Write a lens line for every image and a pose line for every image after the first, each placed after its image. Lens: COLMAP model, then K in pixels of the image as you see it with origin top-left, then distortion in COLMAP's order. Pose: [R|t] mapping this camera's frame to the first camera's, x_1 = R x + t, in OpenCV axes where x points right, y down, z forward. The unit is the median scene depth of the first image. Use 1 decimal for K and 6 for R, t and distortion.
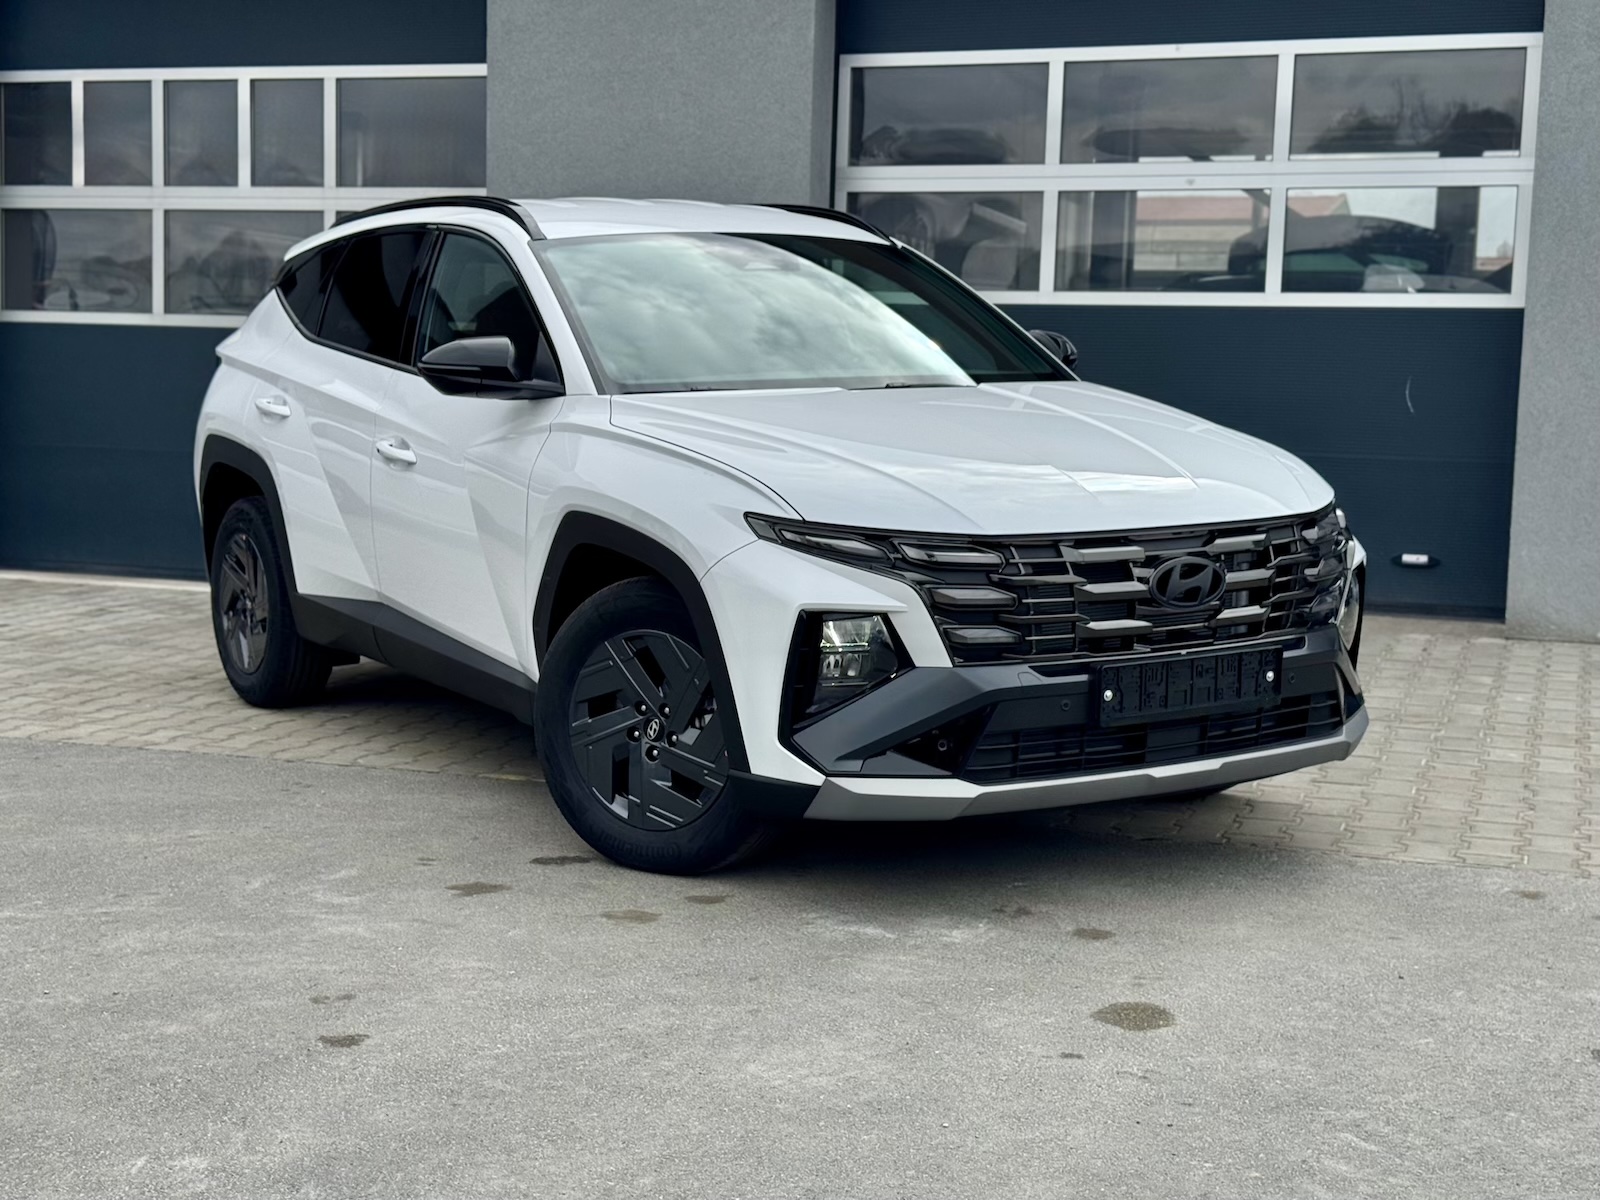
lens RADIAL K [[2220.3, 0, 762.8], [0, 2220.3, 597.7], [0, 0, 1]] dist [0.198466, -0.466860]
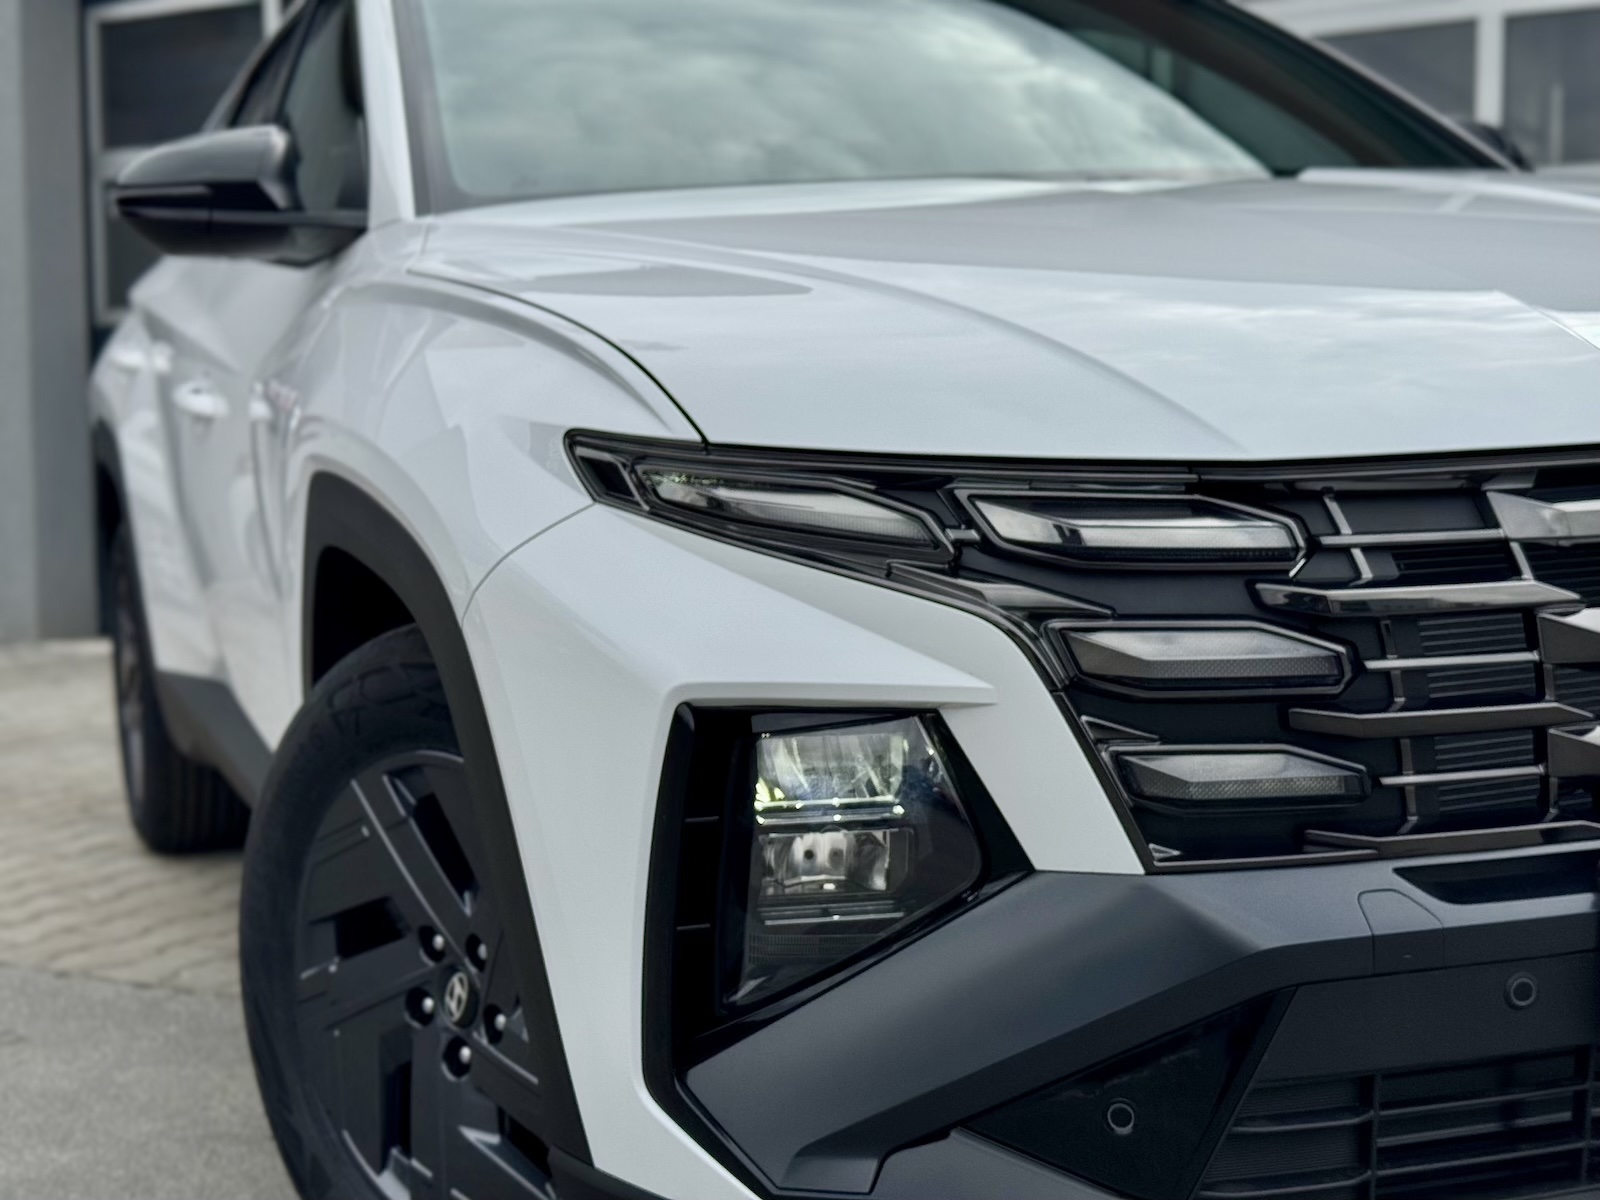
lens RADIAL K [[2220.3, 0, 762.8], [0, 2220.3, 597.7], [0, 0, 1]] dist [0.198466, -0.466860]
pose [[0.980206, -0.024968, -0.196398, 0.095038], [0.019860, 0.999412, -0.027934, -0.000874], [0.196980, 0.023480, 0.980126, 0.665654]]
